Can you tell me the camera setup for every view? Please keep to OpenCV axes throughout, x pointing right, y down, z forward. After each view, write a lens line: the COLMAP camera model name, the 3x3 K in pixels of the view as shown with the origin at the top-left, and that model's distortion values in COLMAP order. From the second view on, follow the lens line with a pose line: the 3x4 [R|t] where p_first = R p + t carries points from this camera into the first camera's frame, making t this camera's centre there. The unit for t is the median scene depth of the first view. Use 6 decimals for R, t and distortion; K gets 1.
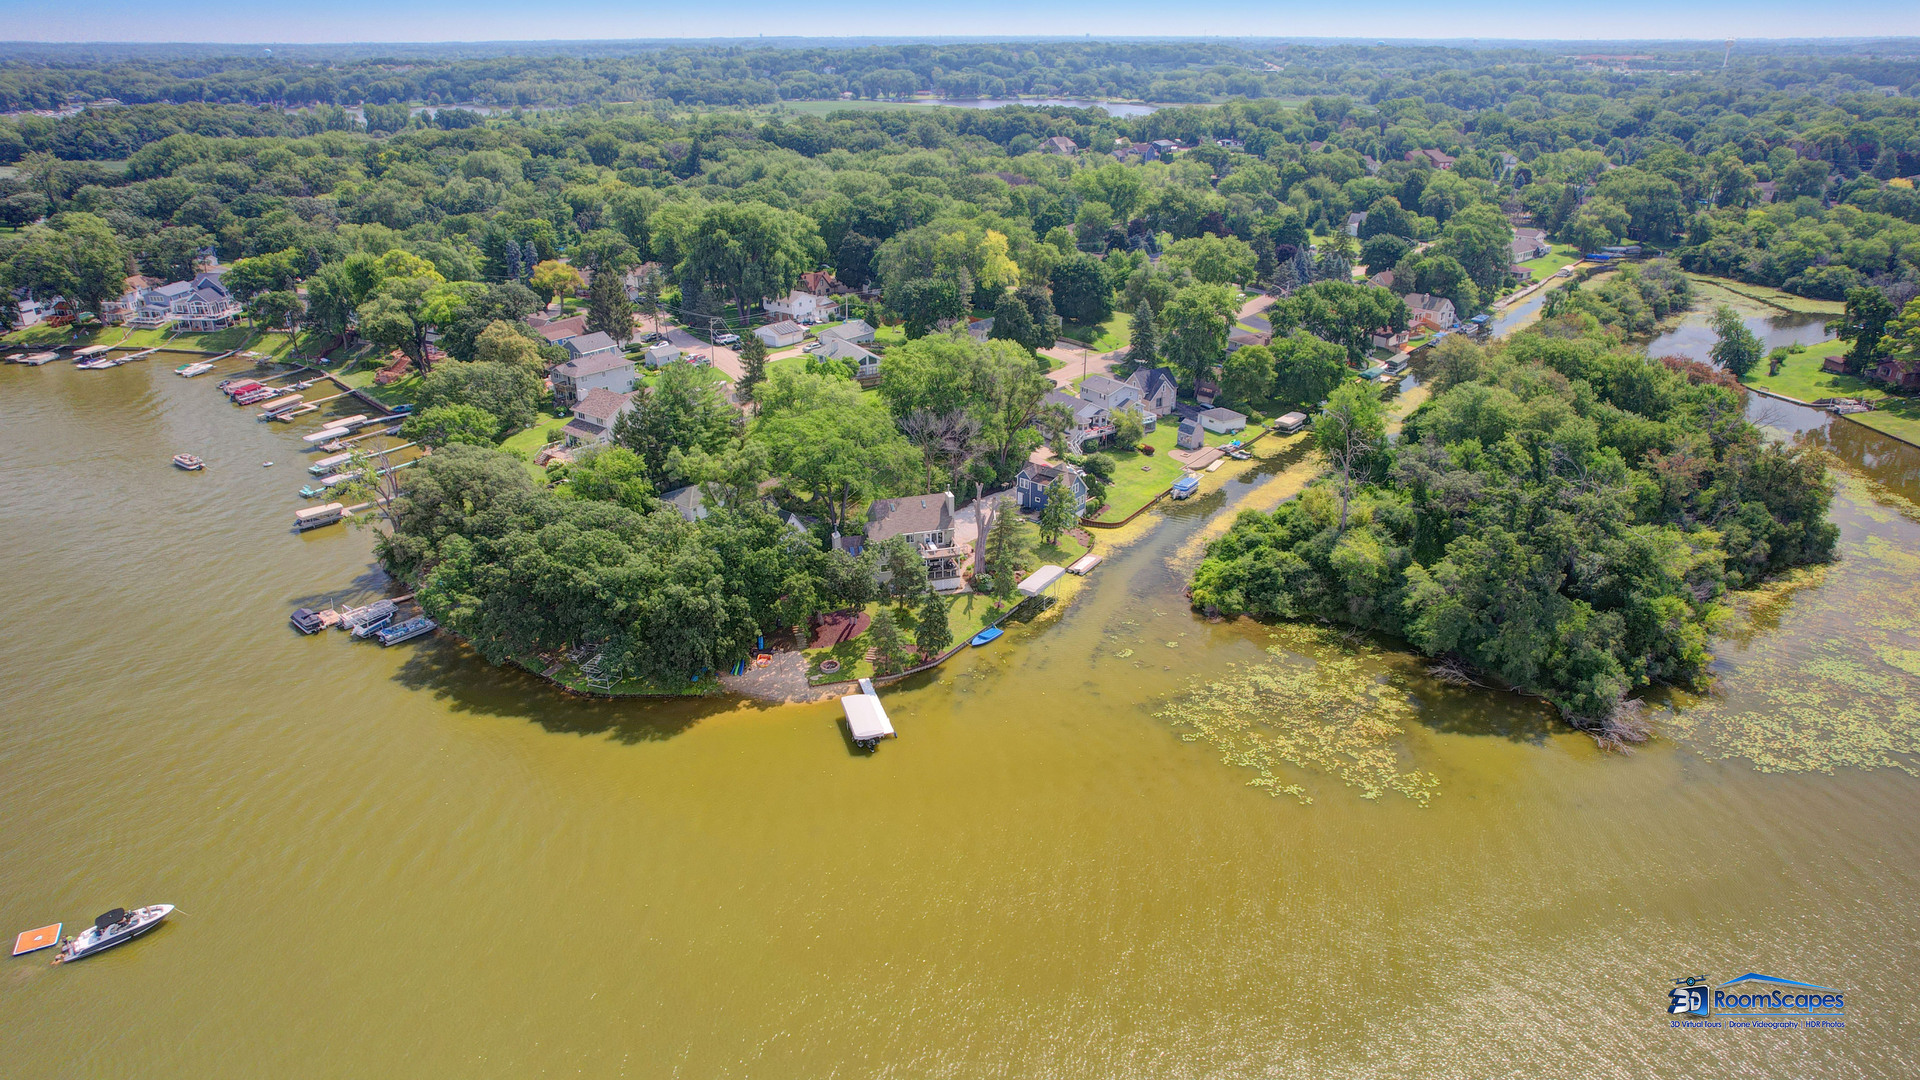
lens RADIAL K [[1228.1, 0, 961.8], [0, 1228.1, 544.7], [0, 0, 1]] dist [-0.058433, 0.045010]
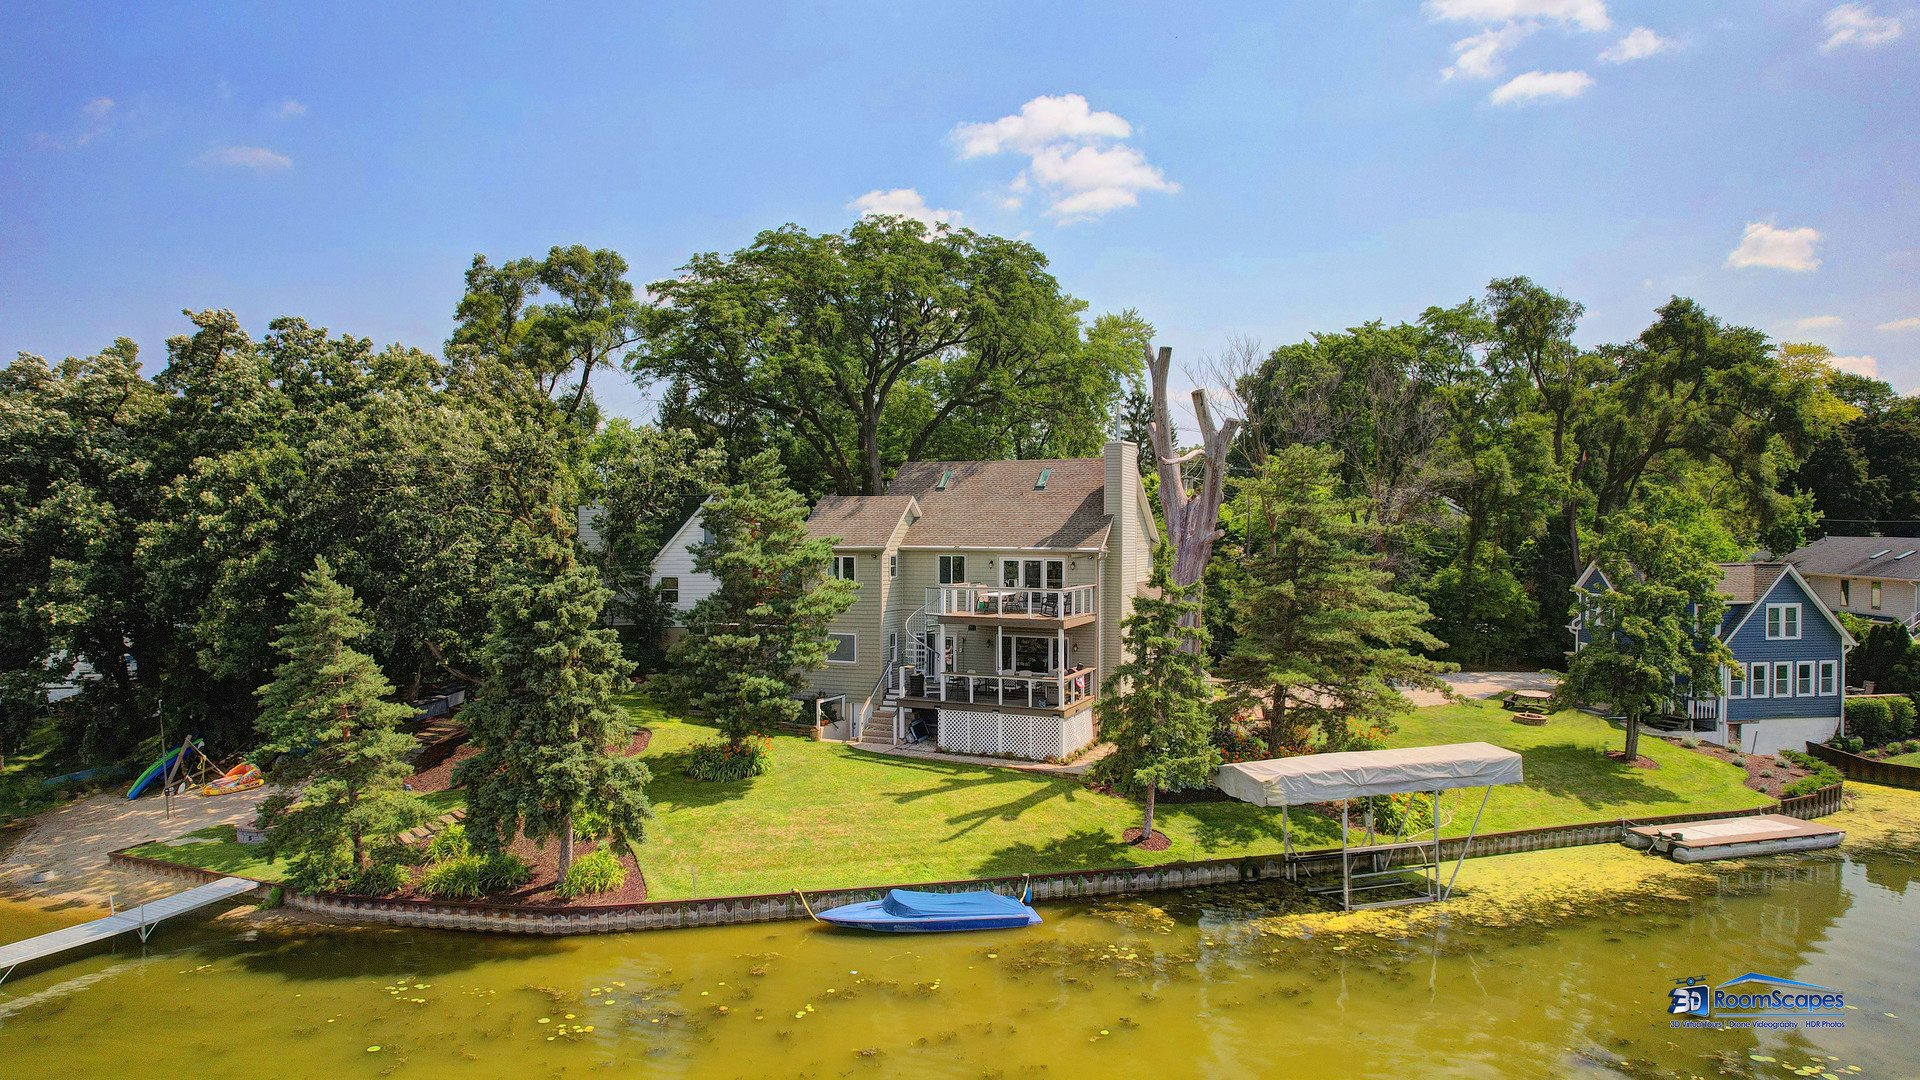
lens RADIAL K [[1228.1, 0, 942.3], [0, 1228.1, 540.1], [0, 0, 1]] dist [-0.058433, 0.045010]
pose [[0.748327, 0.009903, -0.663256, 0.152079], [-0.257762, 0.925650, -0.277003, 0.070914], [0.611200, 0.378252, 0.695241, 0.805268]]
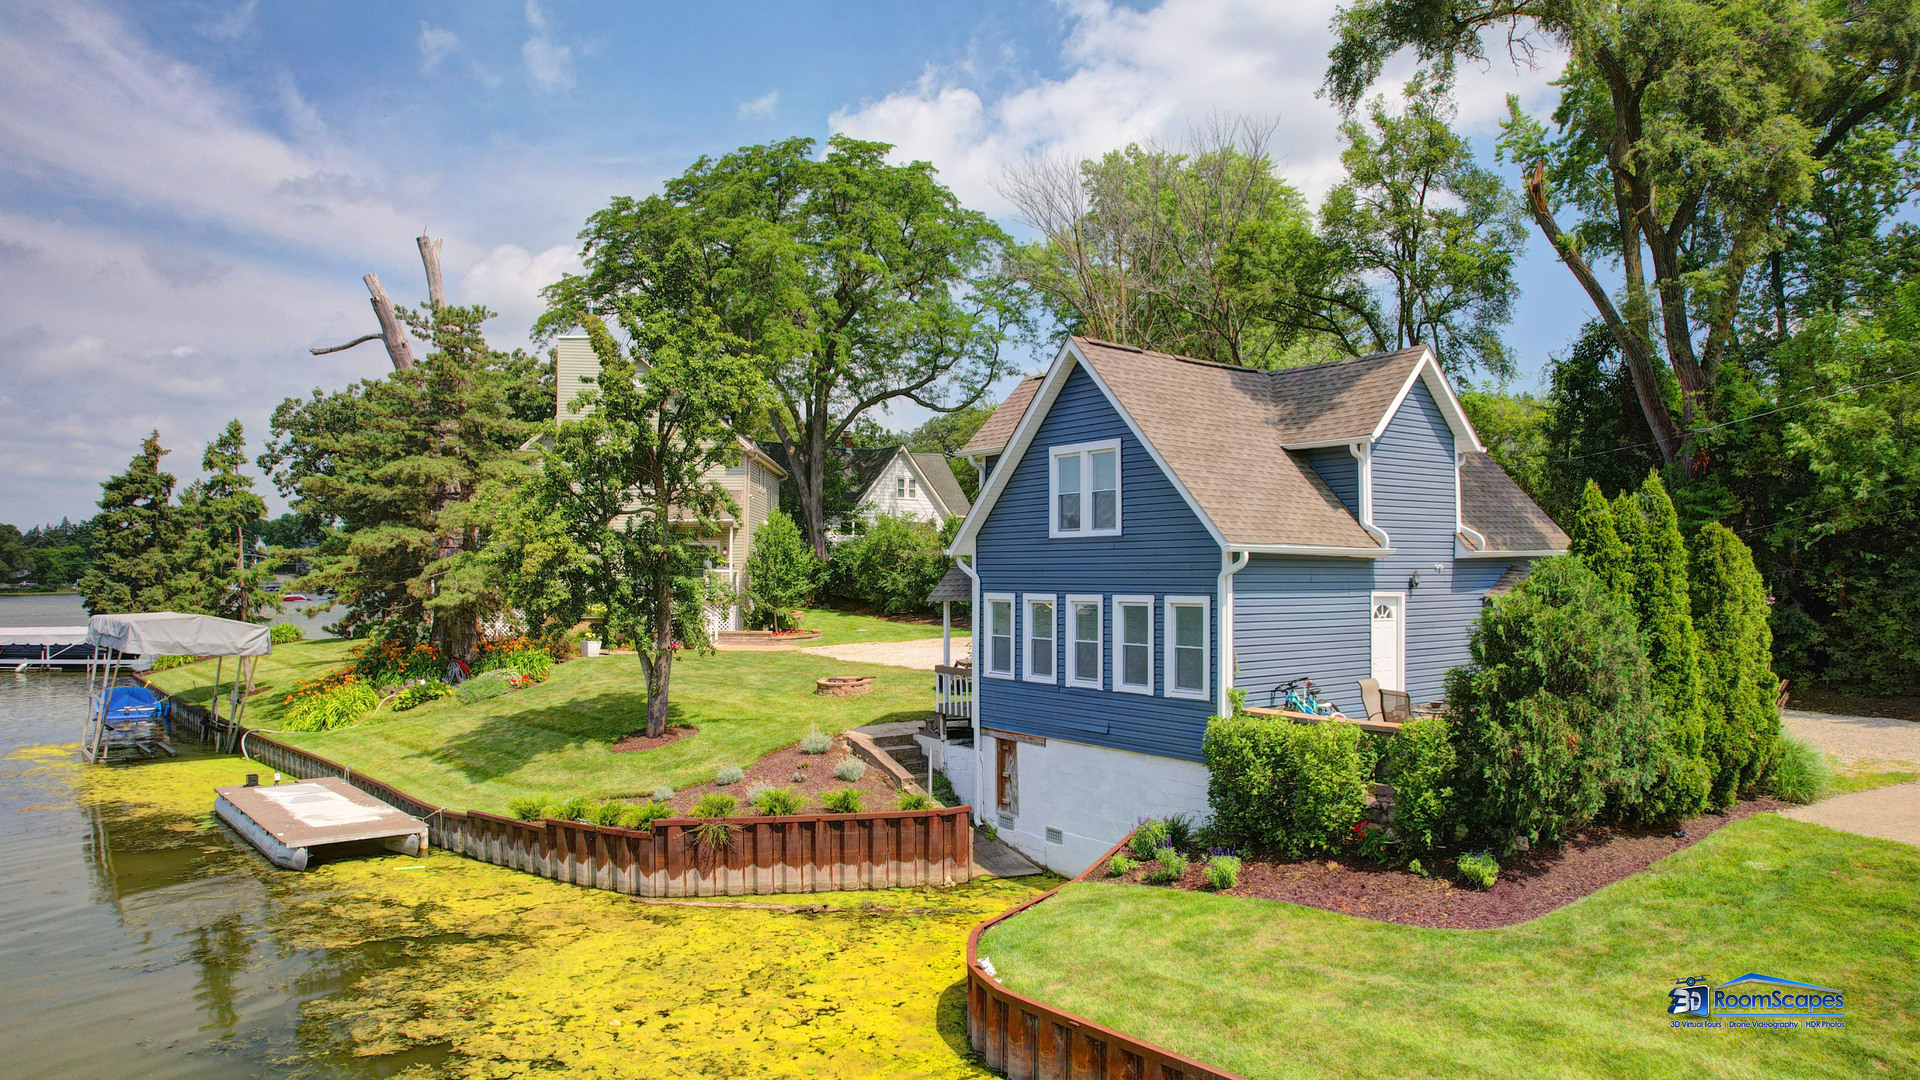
lens RADIAL K [[1228.1, 0, 948.0], [0, 1228.1, 544.1], [0, 0, 1]] dist [-0.058433, 0.045010]
pose [[-0.276574, -0.020224, -0.960780, 0.230430], [-0.369402, 0.925201, 0.086863, -0.054385], [0.887158, 0.378938, -0.263357, 1.190292]]
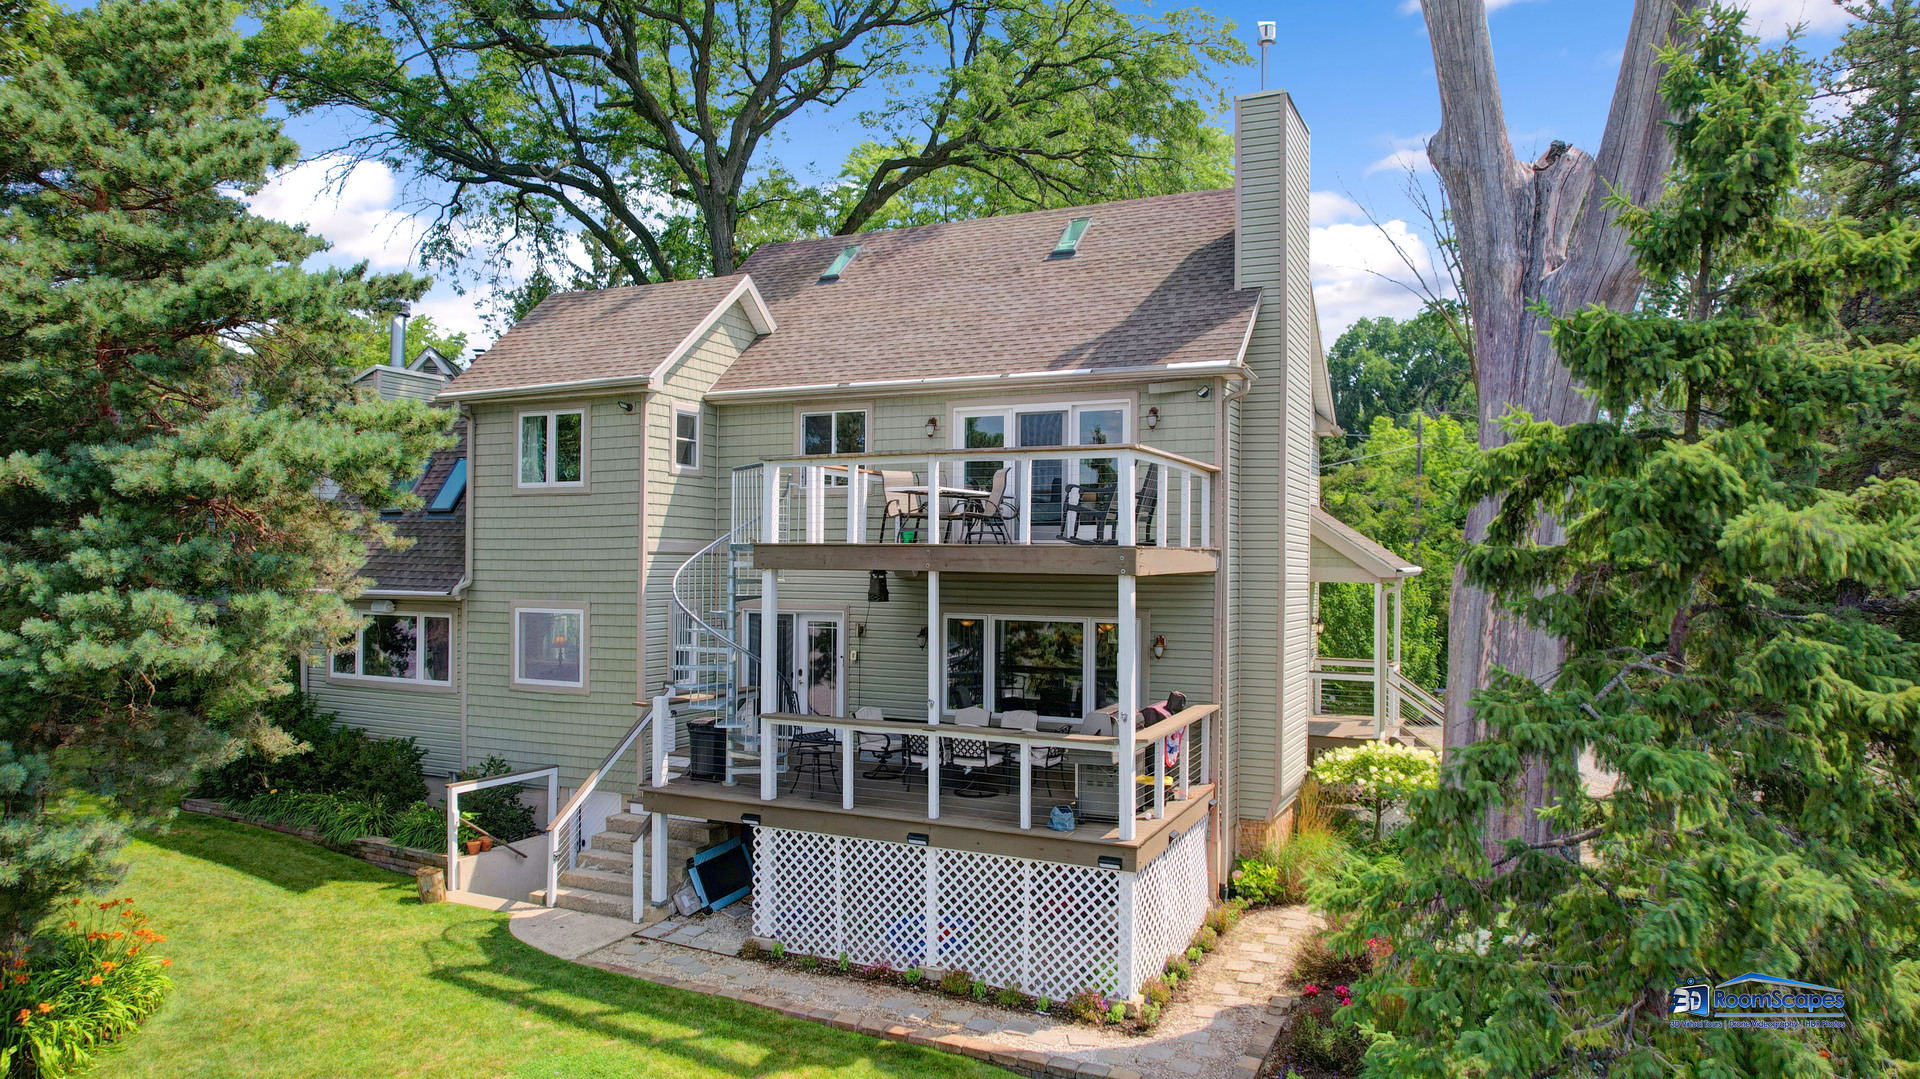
lens RADIAL K [[1228.1, 0, 953.9], [0, 1228.1, 547.4], [0, 0, 1]] dist [-0.058433, 0.045010]
pose [[0.740080, 0.000040, -0.672519, 0.043085], [-0.268903, 0.916601, -0.295861, 0.034414], [0.616420, 0.399803, 0.678369, 0.947842]]
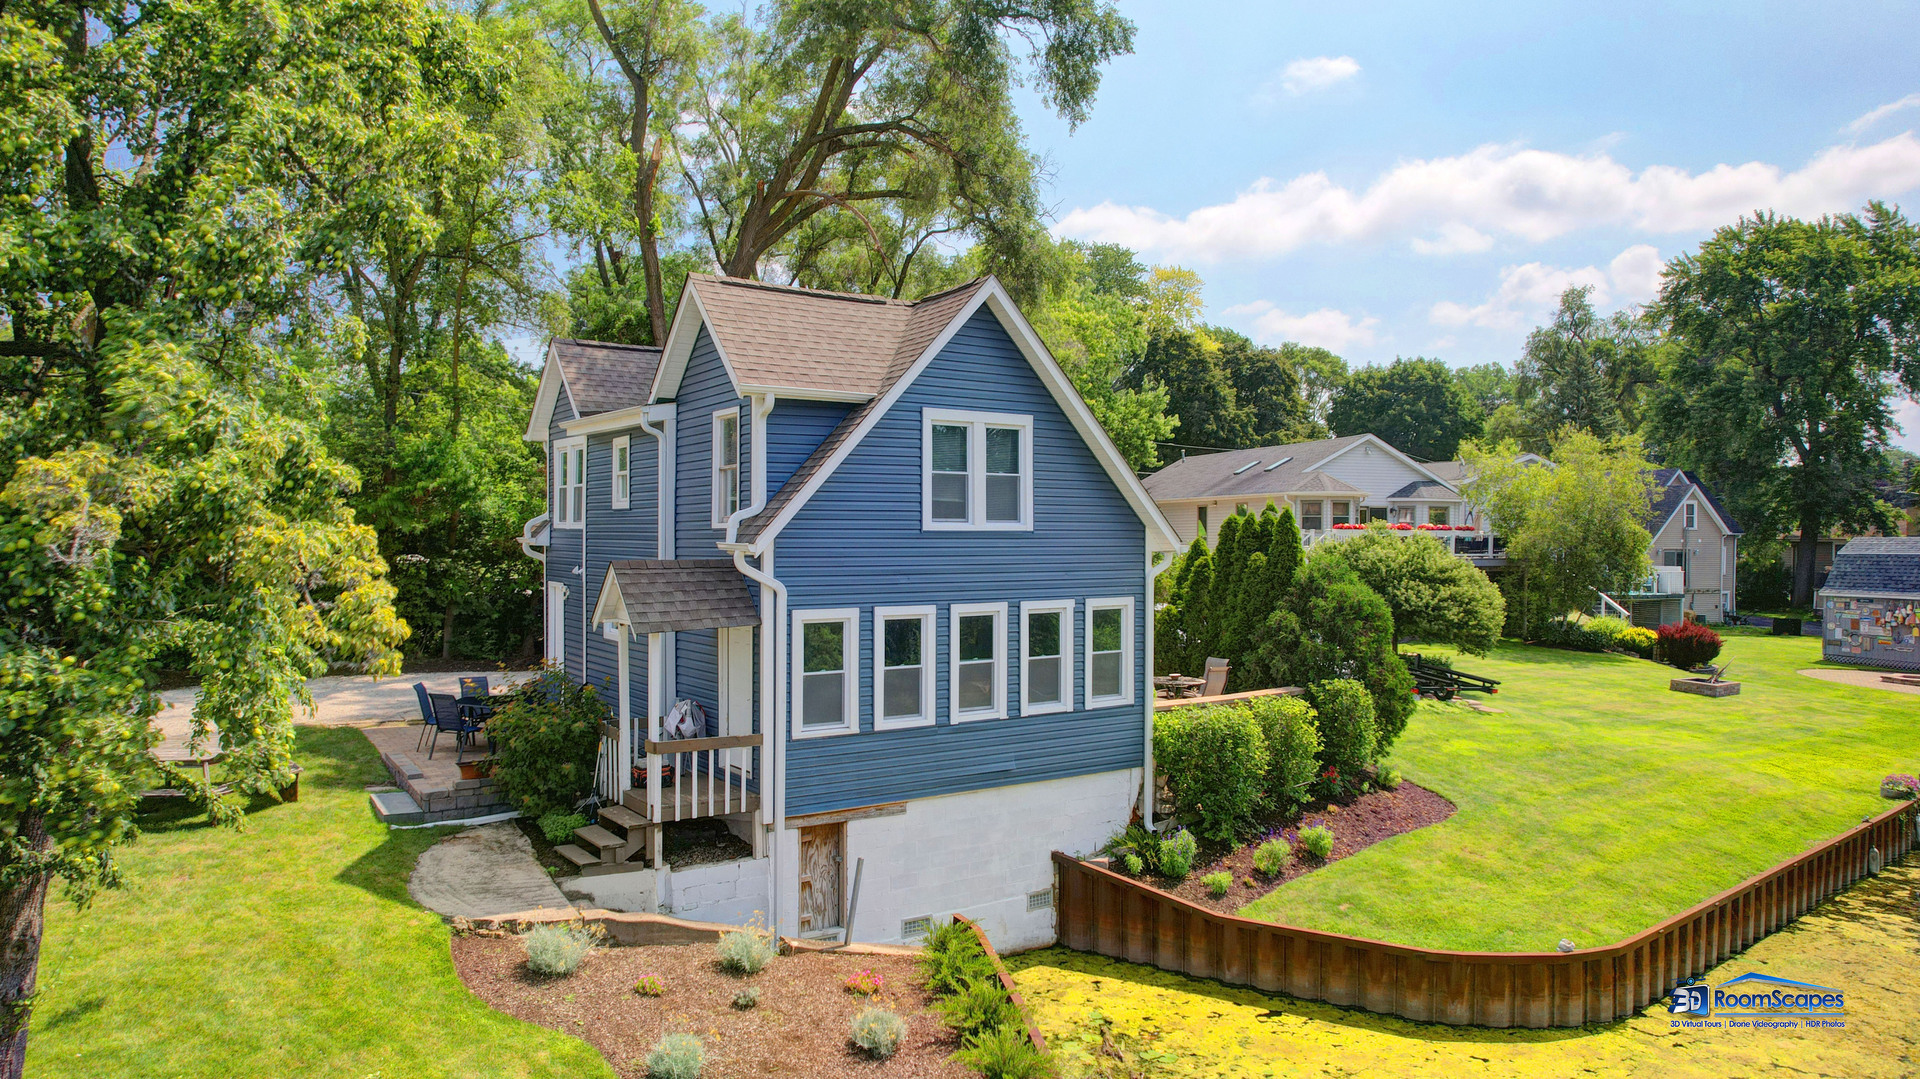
lens RADIAL K [[1228.1, 0, 957.6], [0, 1228.1, 563.2], [0, 0, 1]] dist [-0.058433, 0.045010]
pose [[0.955830, 0.010788, -0.293723, 0.134774], [-0.117670, 0.929792, -0.348770, -0.012620], [0.269339, 0.367927, 0.889992, 1.082984]]
